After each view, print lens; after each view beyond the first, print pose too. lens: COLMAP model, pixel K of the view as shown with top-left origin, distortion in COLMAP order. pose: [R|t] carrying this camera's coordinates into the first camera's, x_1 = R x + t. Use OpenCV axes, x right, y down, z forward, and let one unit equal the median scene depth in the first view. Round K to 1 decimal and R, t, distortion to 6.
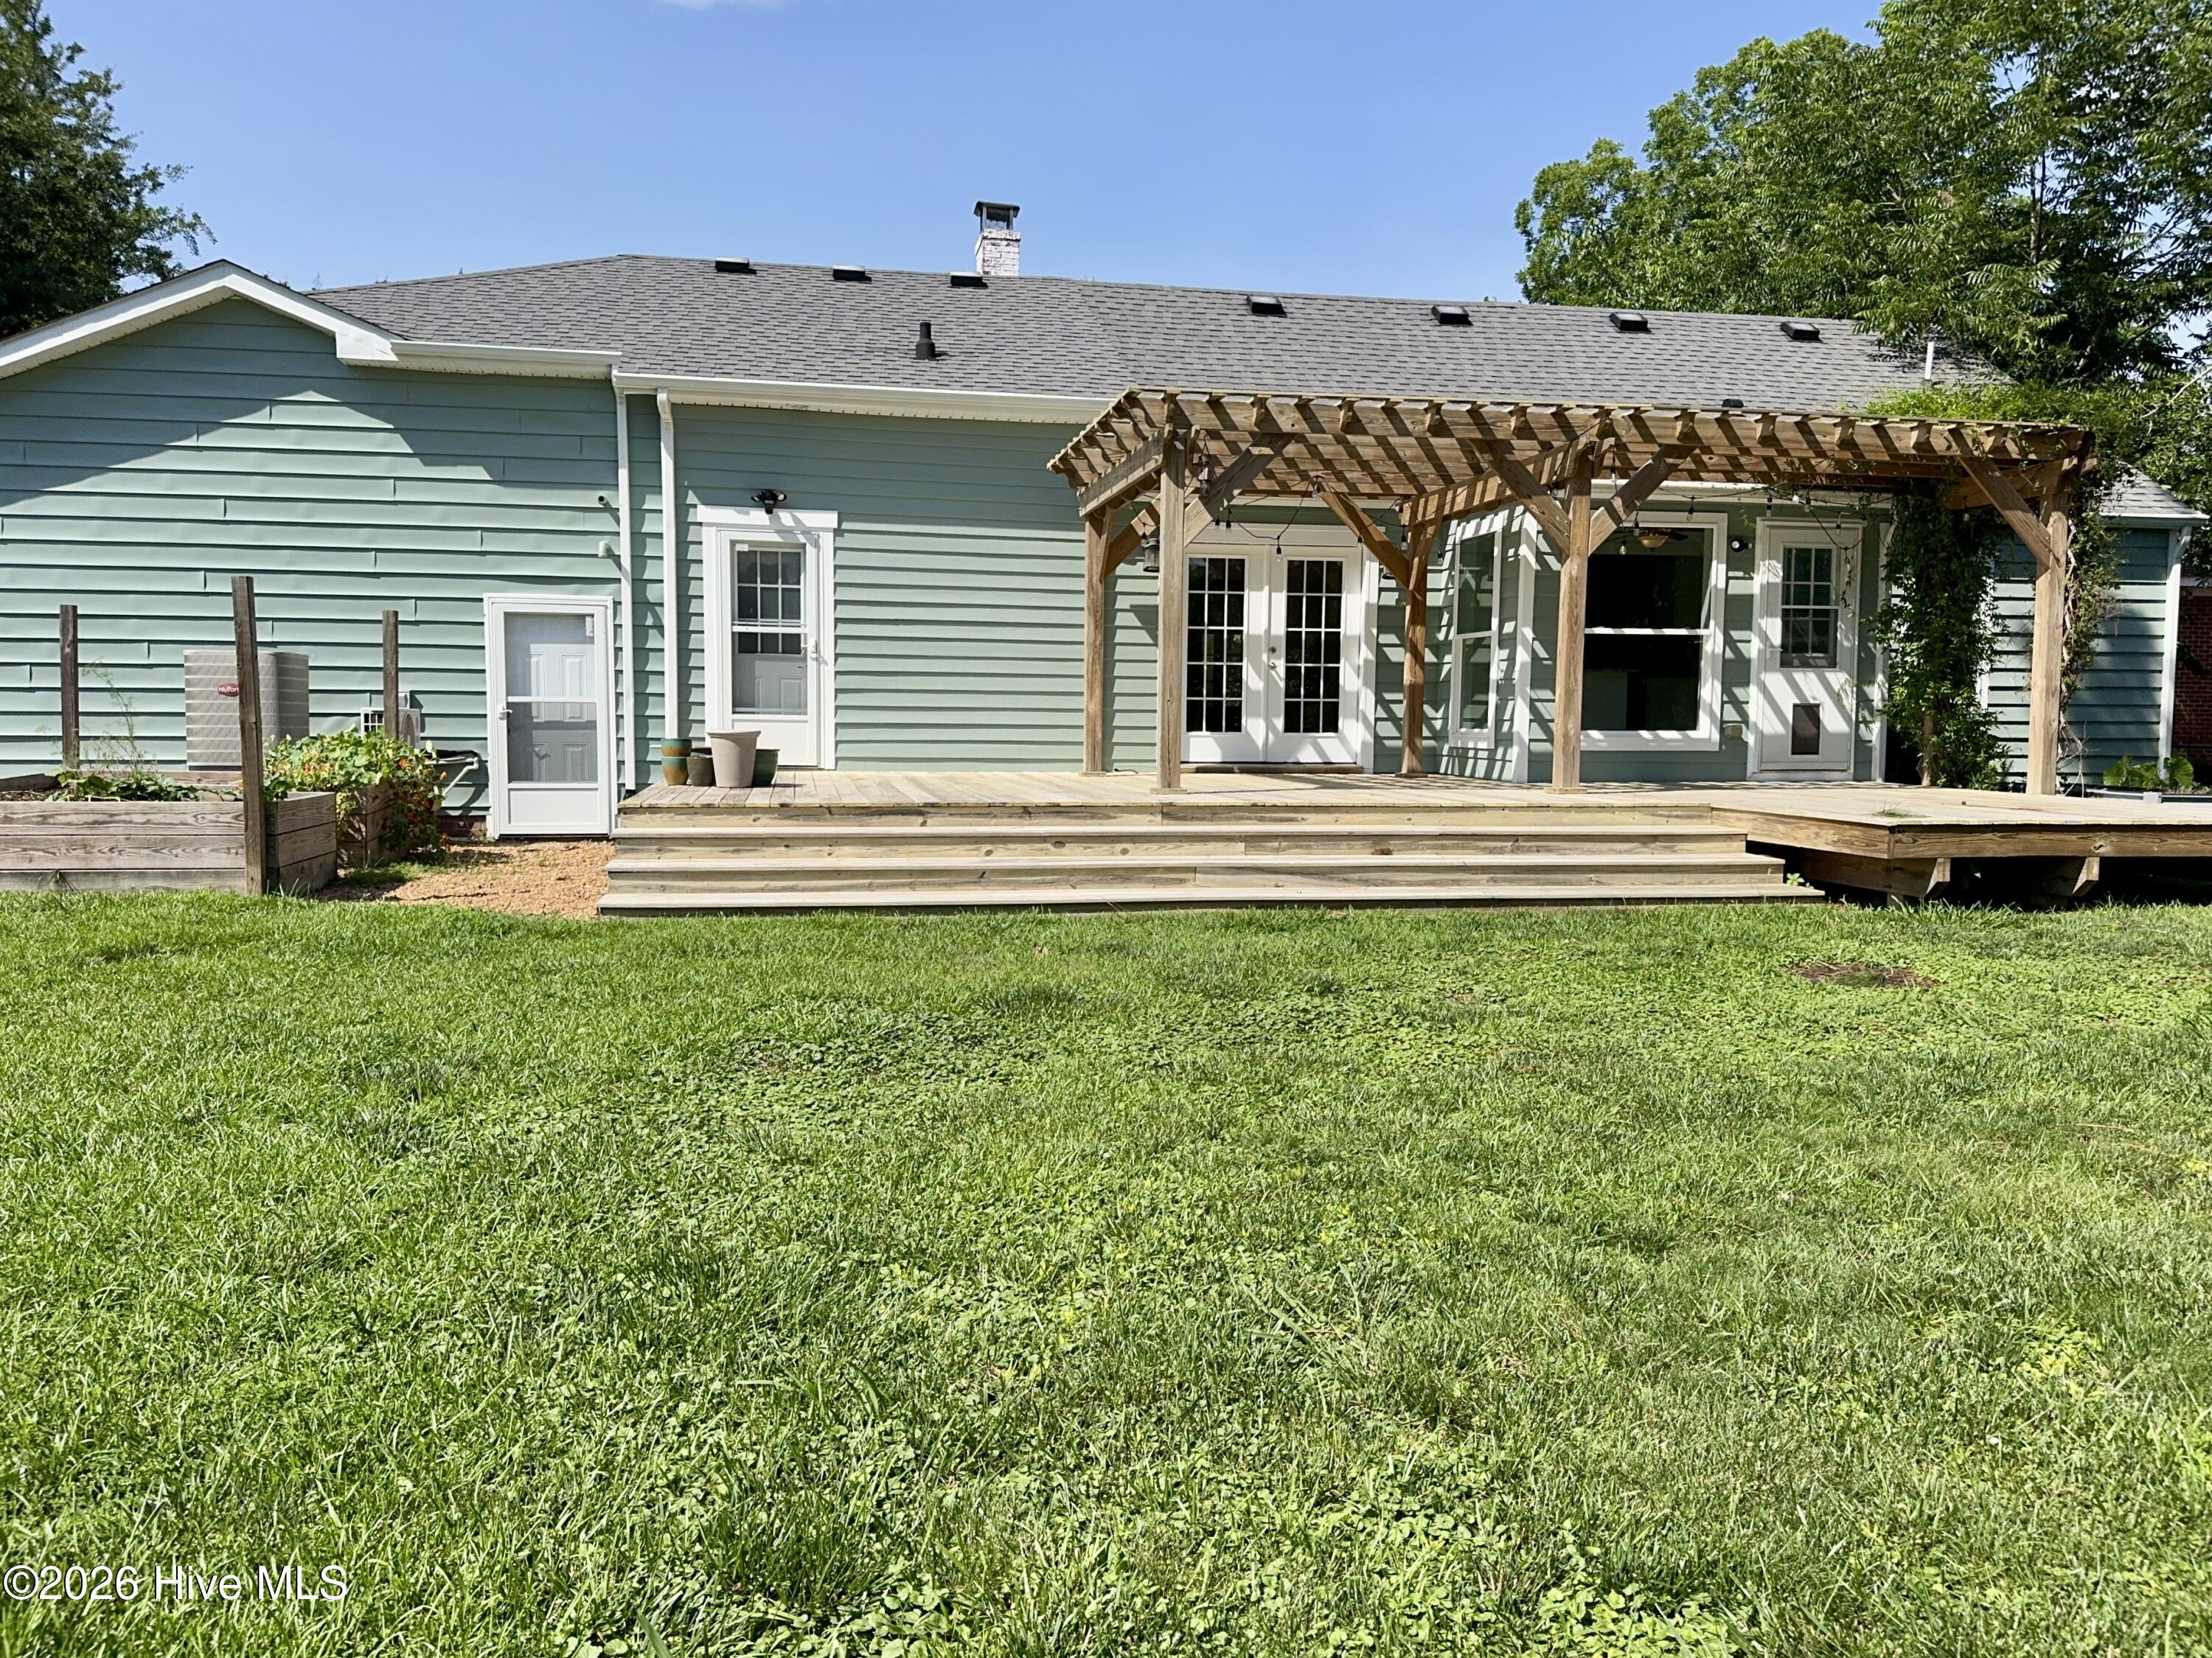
lens RADIAL K [[1601.4, 0, 1106.0], [0, 1601.4, 829.0], [0, 0, 1]] dist [0.102211, -0.001897]
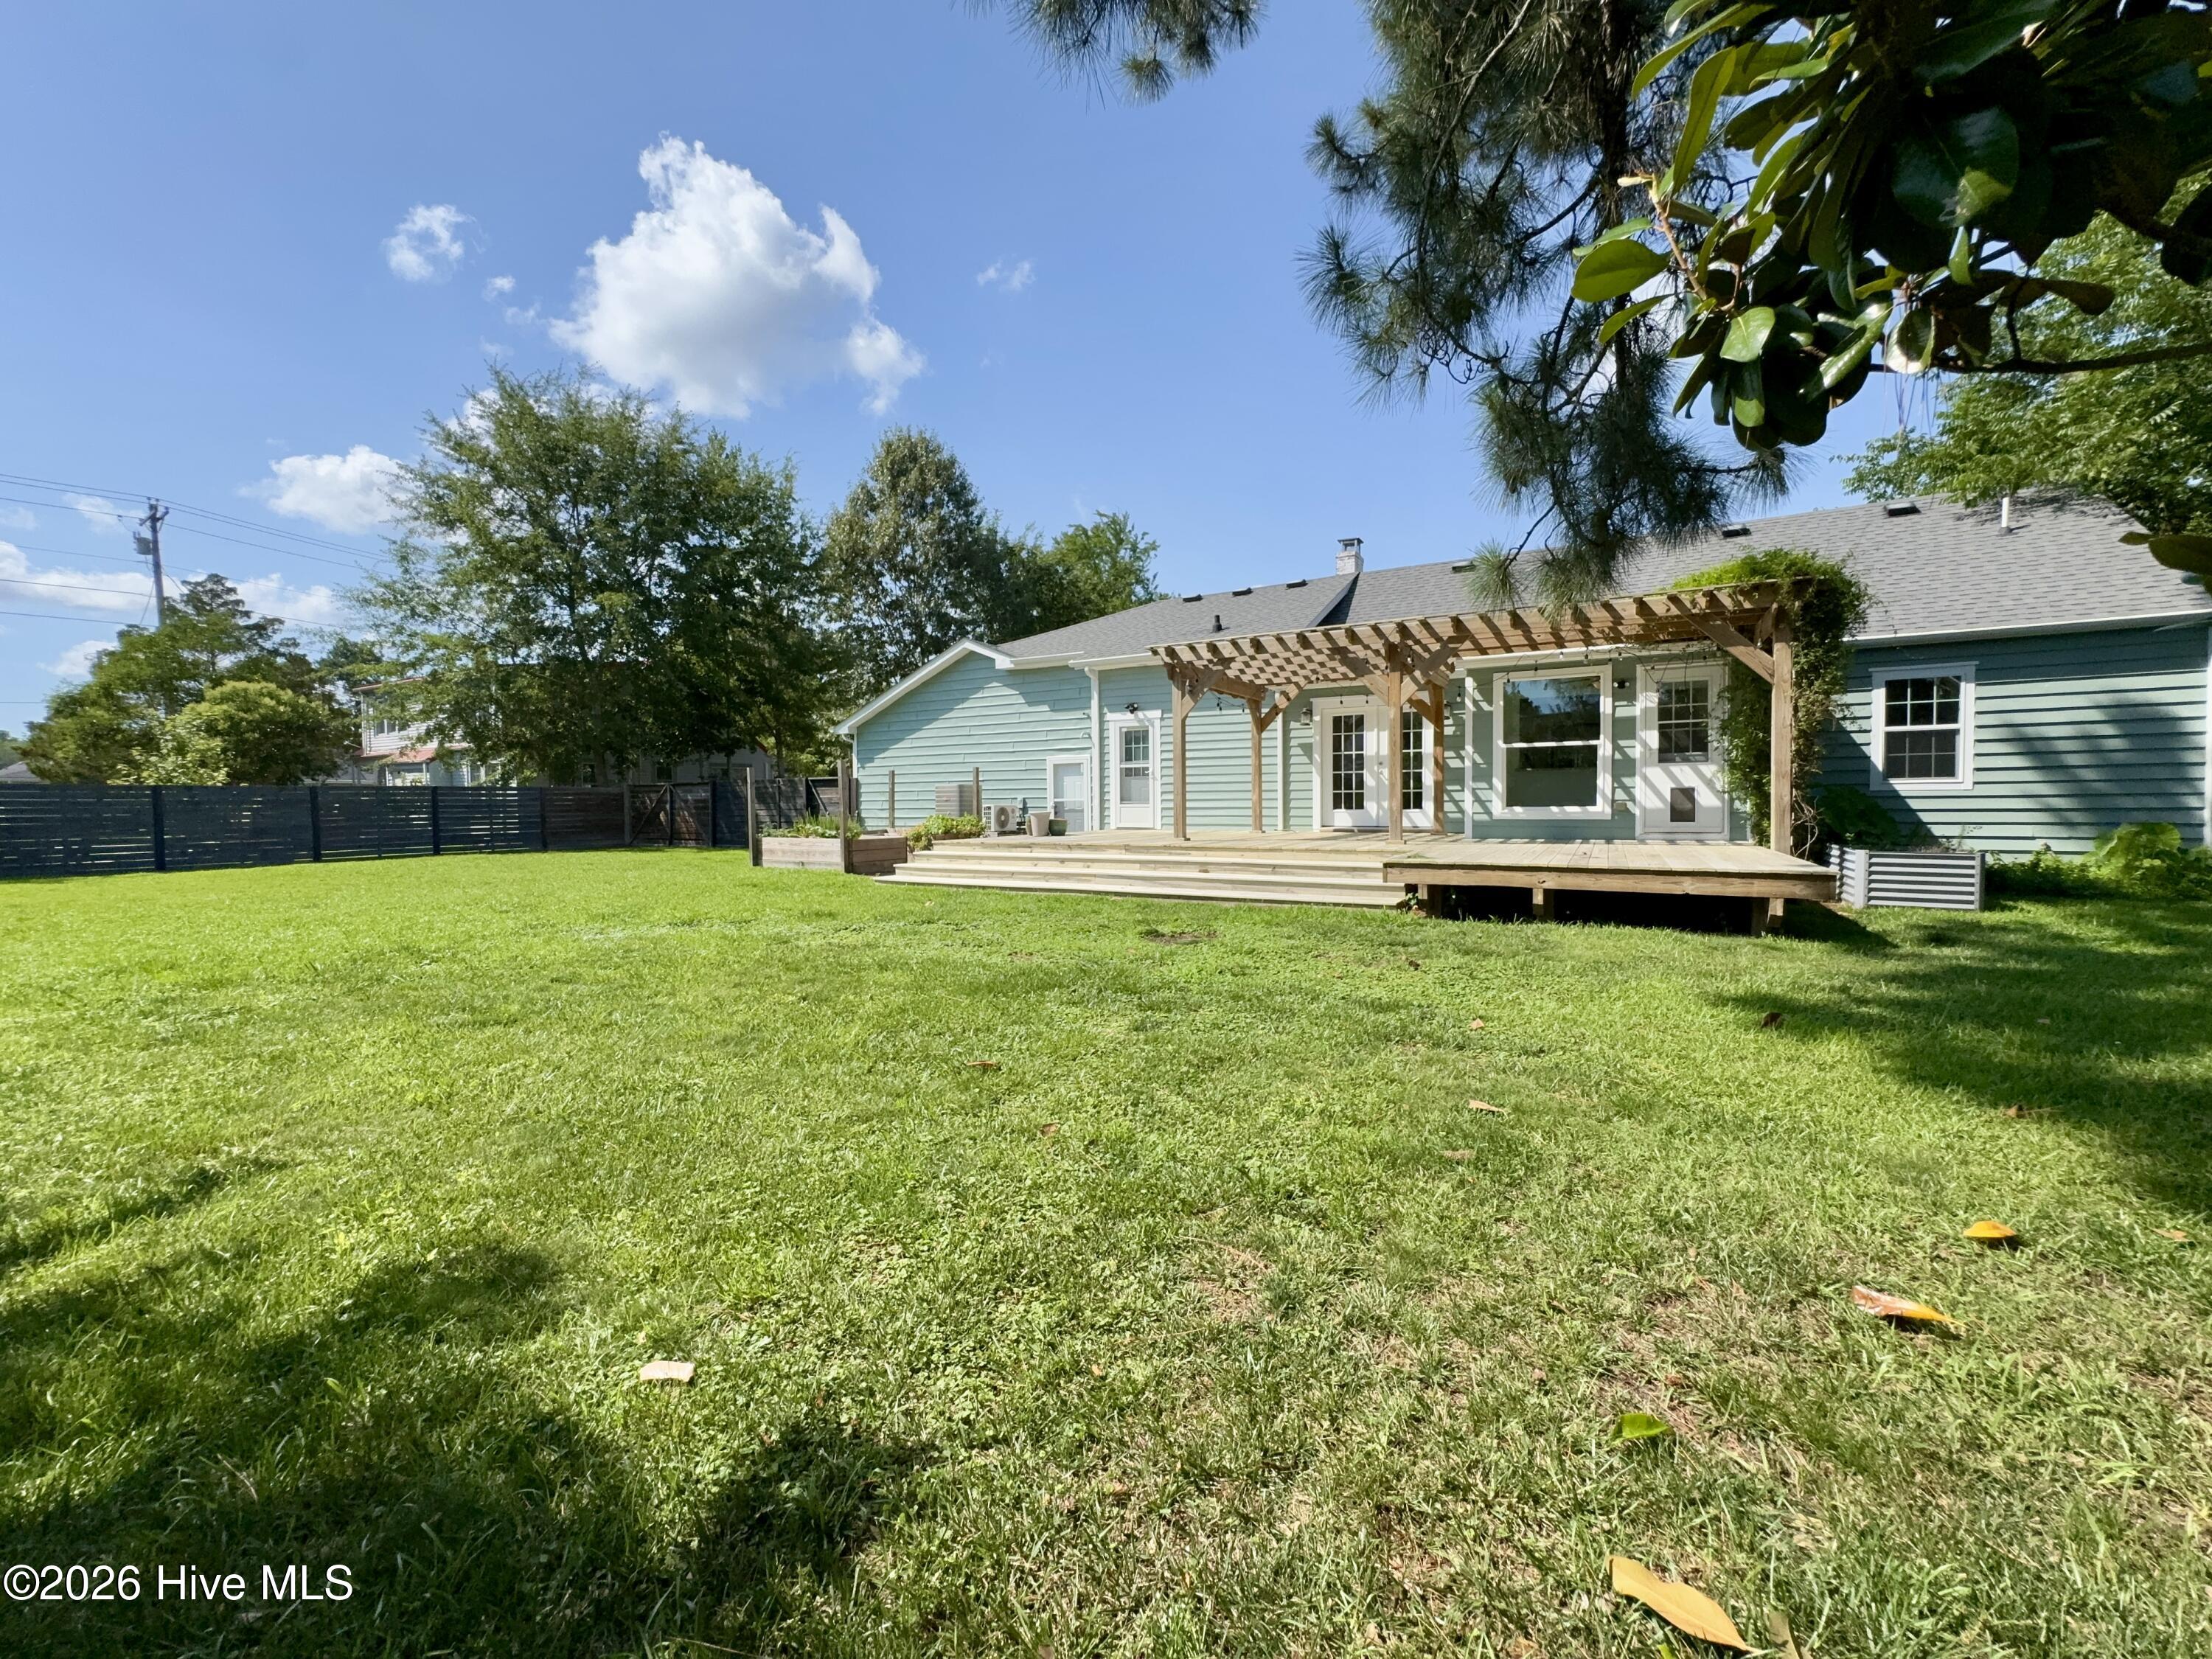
lens RADIAL K [[880.7, 0, 1106.0], [0, 880.7, 829.5], [0, 0, 1]] dist [-0.000389, -0.000077]
pose [[0.758919, 0.003420, -0.651176, 0.551596], [-0.028390, 0.999209, -0.027839, -0.002741], [0.650566, 0.039614, 0.758416, 0.071093]]
